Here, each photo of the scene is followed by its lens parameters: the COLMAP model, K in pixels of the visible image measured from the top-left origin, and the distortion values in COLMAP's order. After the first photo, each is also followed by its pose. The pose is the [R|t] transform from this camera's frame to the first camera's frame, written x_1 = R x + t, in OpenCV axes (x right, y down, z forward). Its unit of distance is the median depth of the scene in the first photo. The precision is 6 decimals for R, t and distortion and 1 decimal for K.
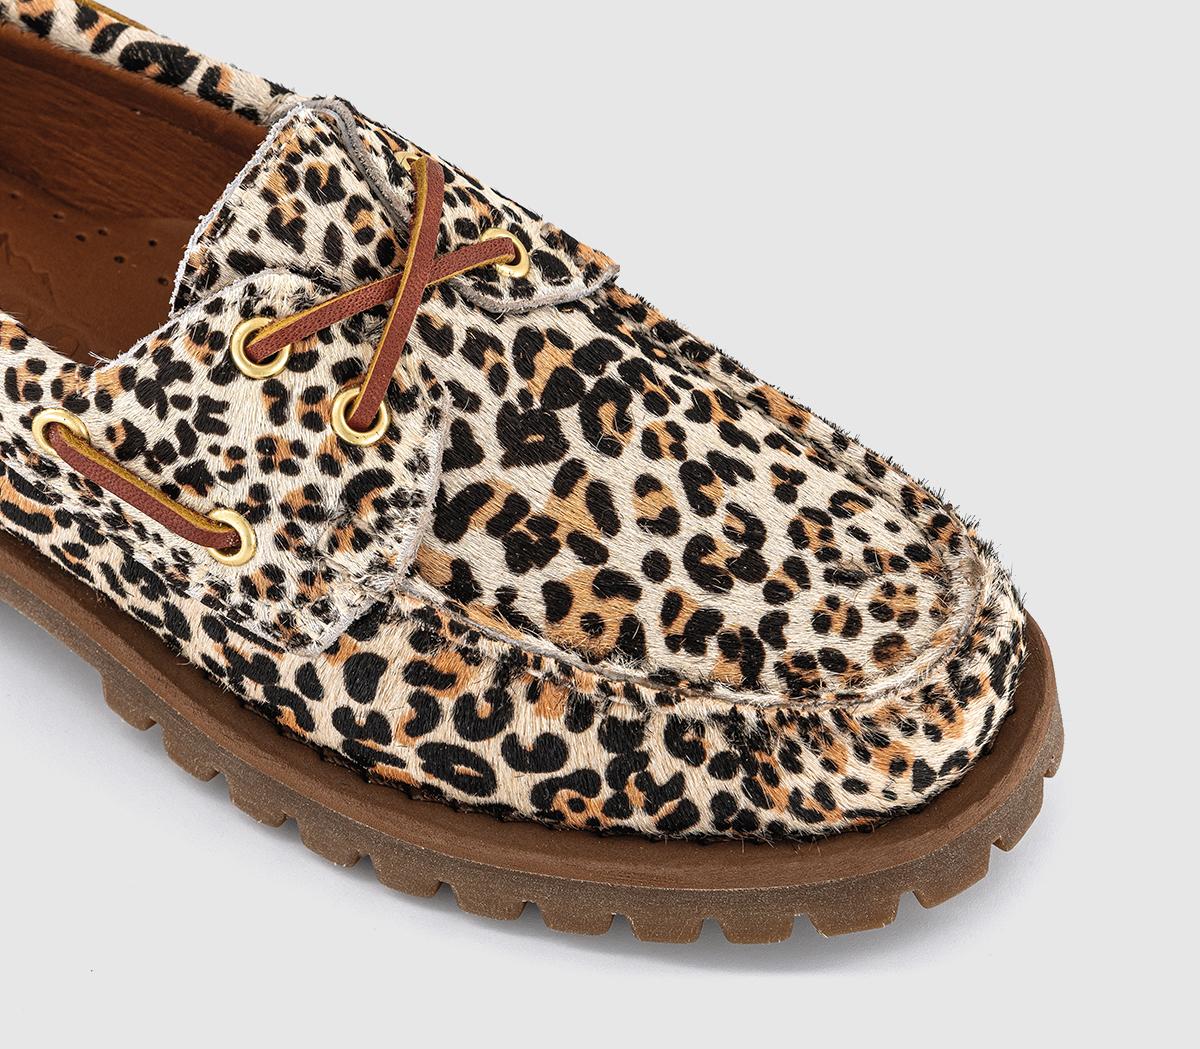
lens RADIAL K [[4465.1, 0, 598.9], [0, 4465.1, 523.3], [0, 0, 1]] dist [-0.161176, 0.000000]
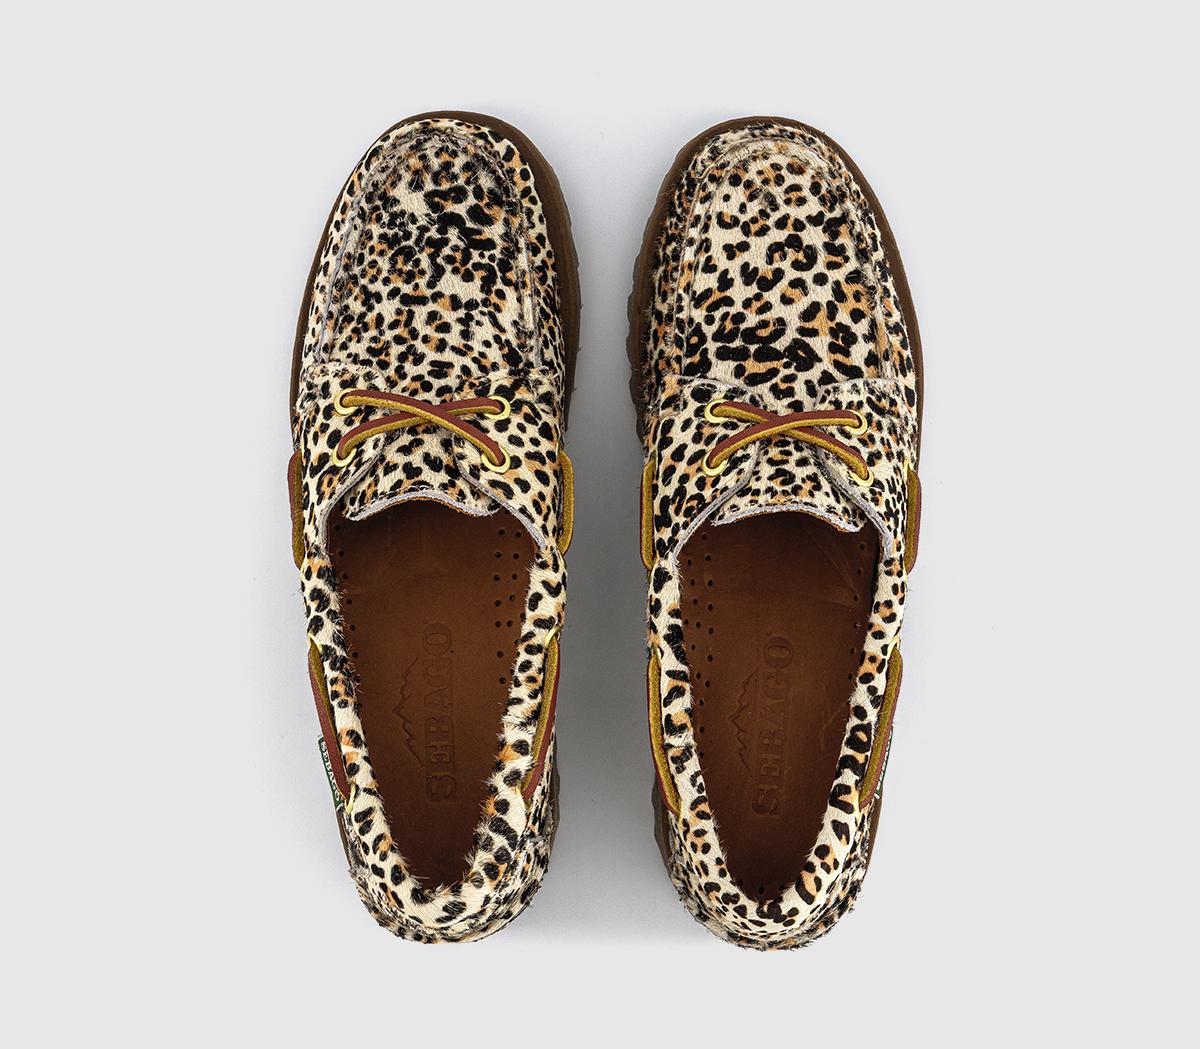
lens RADIAL K [[2101.8, 0, 597.9], [0, 2101.8, 529.6], [0, 0, 1]] dist [0.094690, 0.000000]
pose [[-0.455394, -0.889119, 0.045644, -0.086311], [0.664204, -0.305163, 0.682429, -0.748213], [-0.592831, 0.341091, 0.729526, 0.396575]]
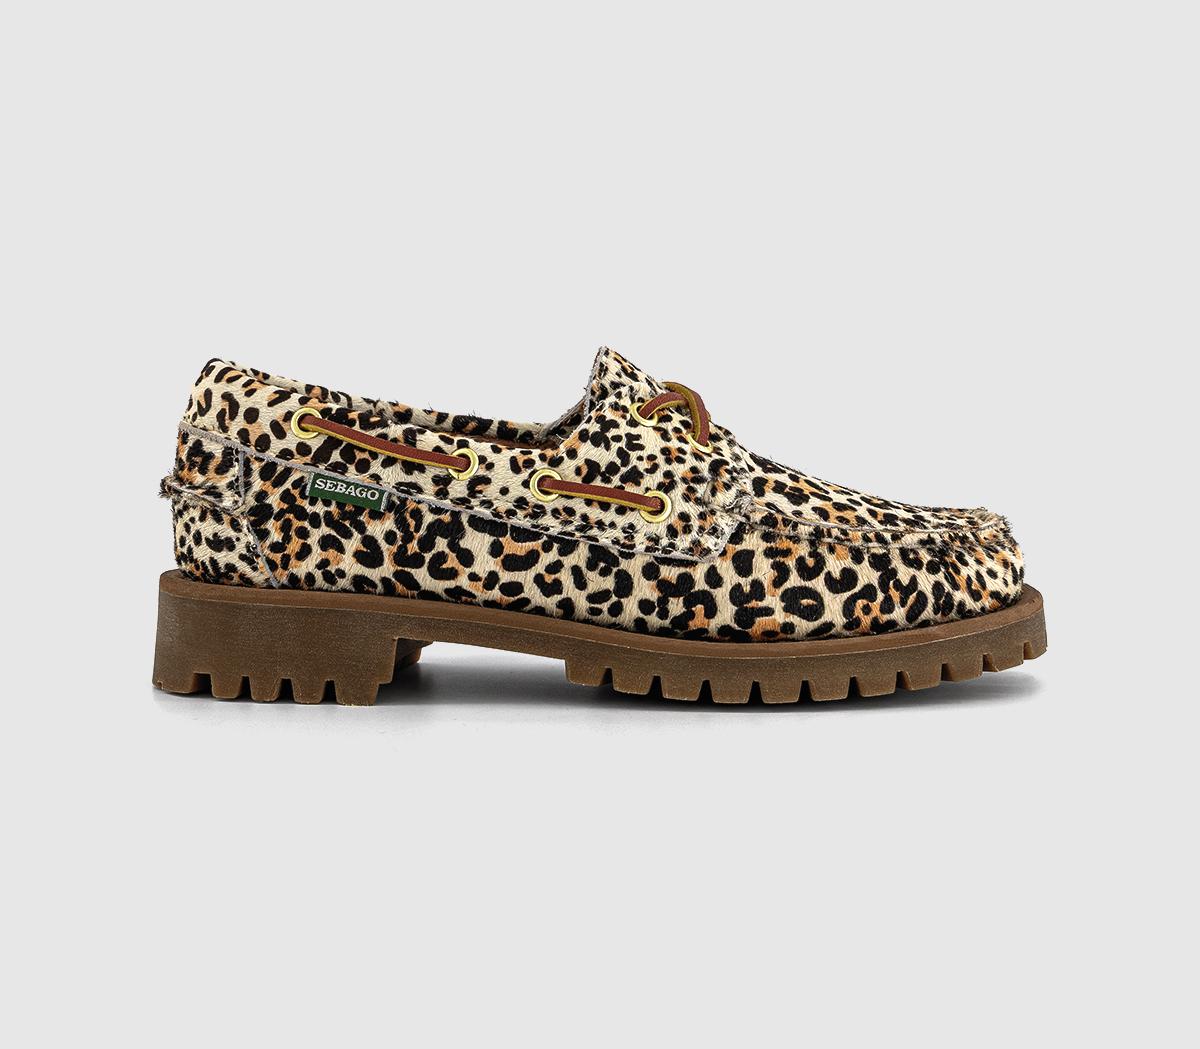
lens RADIAL K [[2541.1, 0, 596.9], [0, 2541.1, 527.9], [0, 0, 1]] dist [0.157679, 0.000000]
pose [[0.875906, -0.056720, 0.479136, -0.613529], [0.359854, 0.738305, -0.570447, 0.606422], [-0.321392, 0.672078, 0.667097, 0.306497]]
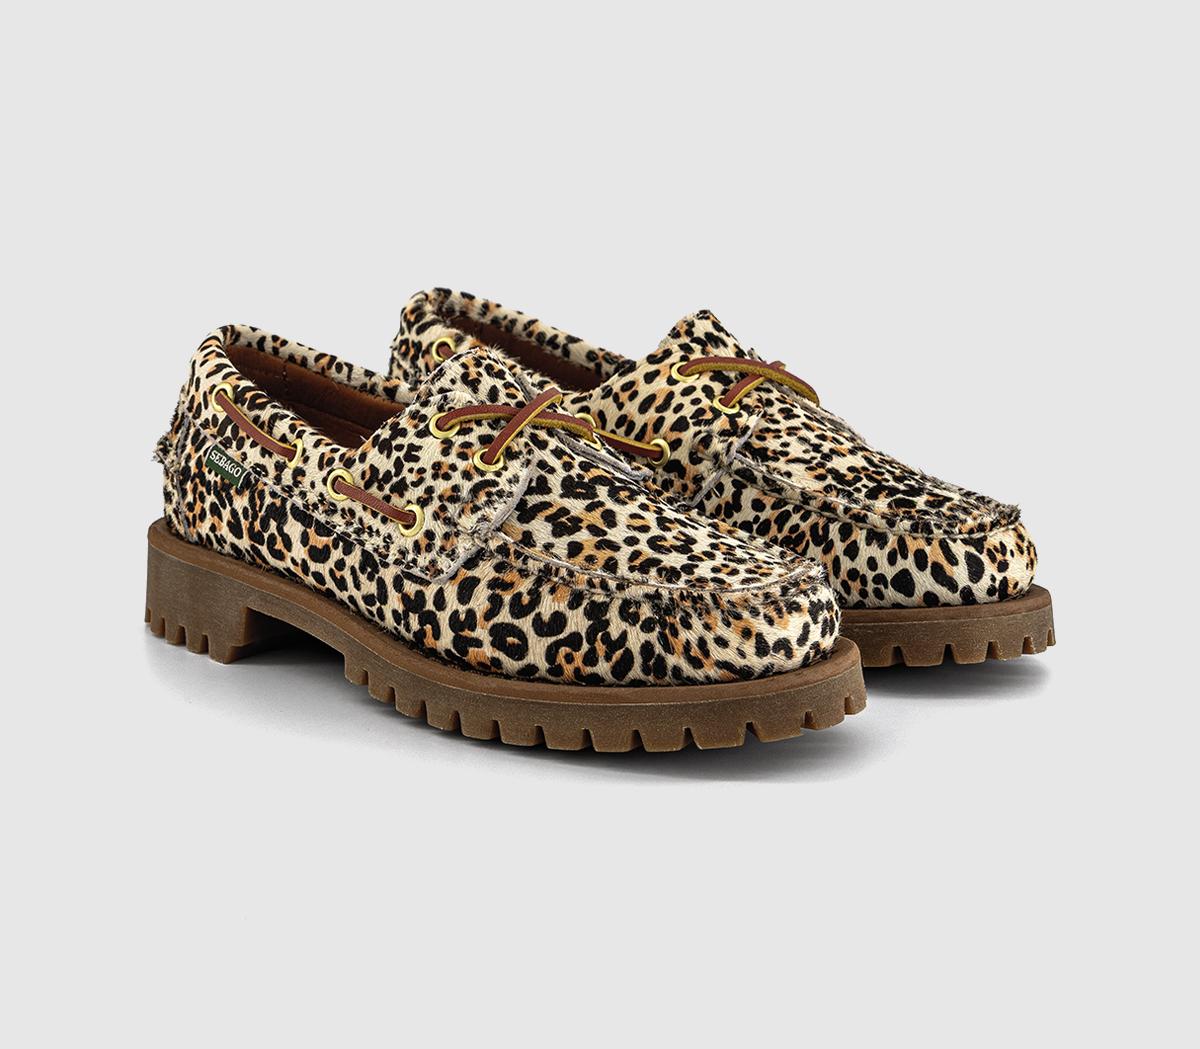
lens RADIAL K [[2381.1, 0, 603.6], [0, 2381.1, 513.7], [0, 0, 1]] dist [0.164931, 0.000000]
pose [[0.975529, 0.047240, -0.214735, 0.210112], [-0.164578, 0.804509, -0.570683, 0.557982], [0.145797, 0.592059, 0.792597, 0.218619]]
